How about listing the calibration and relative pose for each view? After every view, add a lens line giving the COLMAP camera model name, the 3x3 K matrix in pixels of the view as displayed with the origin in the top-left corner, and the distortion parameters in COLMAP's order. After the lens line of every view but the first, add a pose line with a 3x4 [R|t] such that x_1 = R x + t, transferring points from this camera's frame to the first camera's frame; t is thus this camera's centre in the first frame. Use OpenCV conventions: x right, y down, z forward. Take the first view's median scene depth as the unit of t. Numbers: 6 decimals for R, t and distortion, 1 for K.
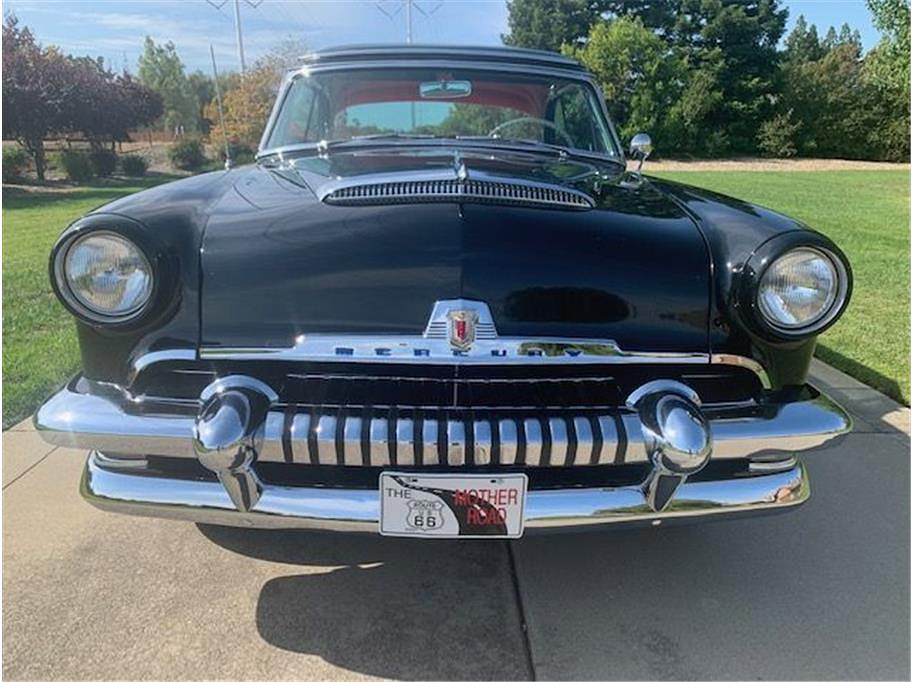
lens RADIAL K [[704.7, 0, 460.9], [0, 704.7, 340.0], [0, 0, 1]] dist [0.022232, -0.017720]
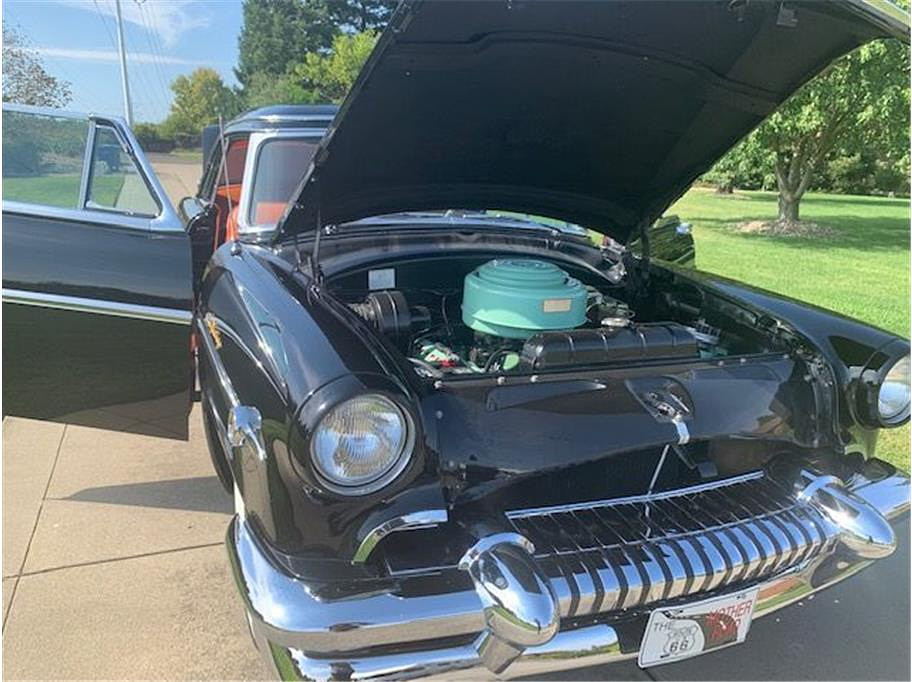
lens RADIAL K [[704.7, 0, 450.7], [0, 704.7, 336.3], [0, 0, 1]] dist [0.022232, -0.017720]
pose [[0.934278, -0.055853, 0.352144, -0.039995], [0.058861, 0.998264, 0.002168, -0.012372], [-0.351653, 0.018703, 0.935943, 0.008147]]
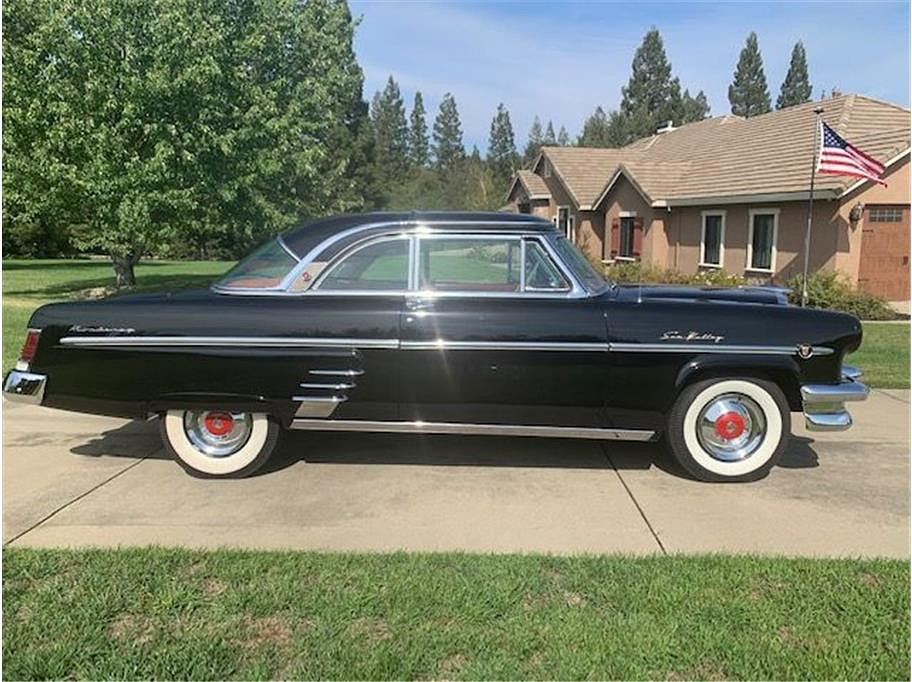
lens RADIAL K [[704.7, 0, 456.5], [0, 704.7, 340.1], [0, 0, 1]] dist [0.022232, -0.017720]
pose [[0.056156, -0.142232, 0.988239, -0.168638], [0.257287, 0.958434, 0.123322, -0.037534], [-0.964702, 0.247336, 0.090416, 0.103493]]
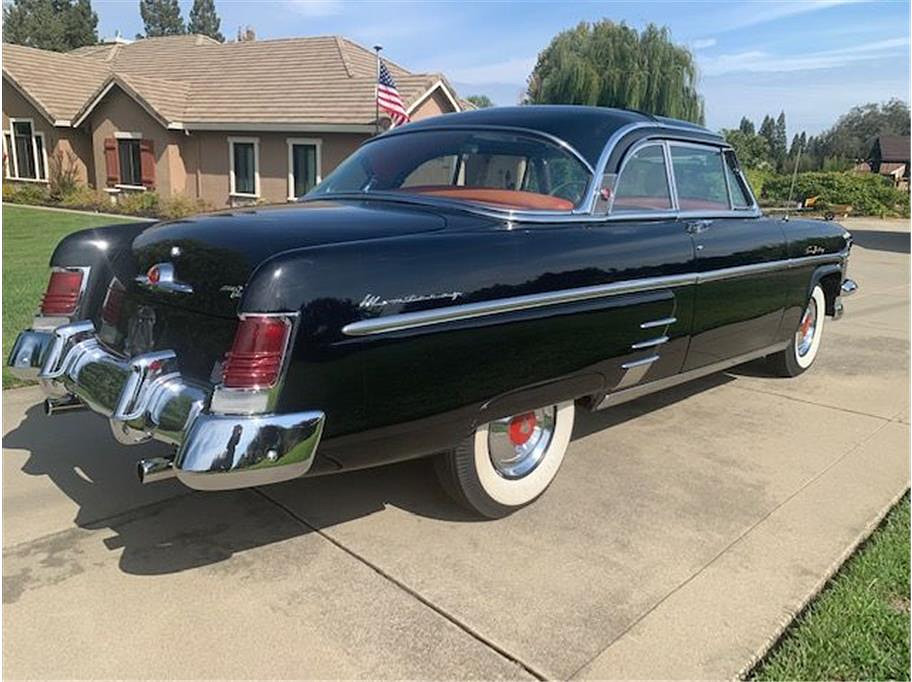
lens RADIAL K [[704.7, 0, 454.0], [0, 704.7, 331.7], [0, 0, 1]] dist [0.022232, -0.017720]
pose [[-0.688108, -0.171648, 0.705014, -0.096378], [0.161162, 0.911195, 0.379144, -0.060931], [-0.707484, 0.374513, -0.599338, 0.211767]]
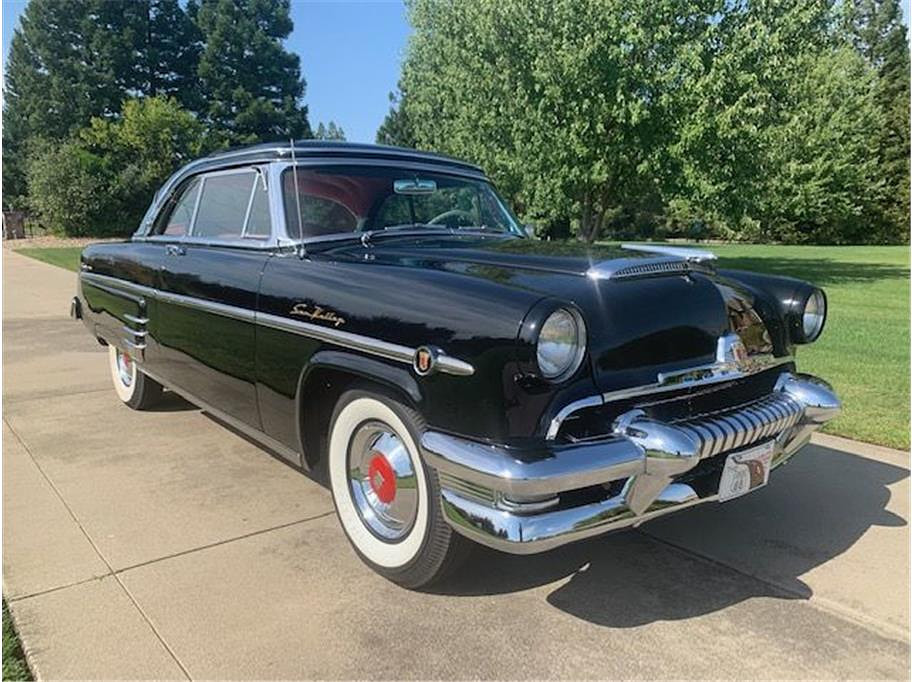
lens RADIAL K [[704.7, 0, 453.0], [0, 704.7, 342.9], [0, 0, 1]] dist [0.022232, -0.017720]
pose [[0.790675, -0.100884, 0.603867, -0.079402], [0.159826, 0.986141, -0.044519, -0.003921], [-0.591006, 0.131714, 0.795841, 0.007642]]
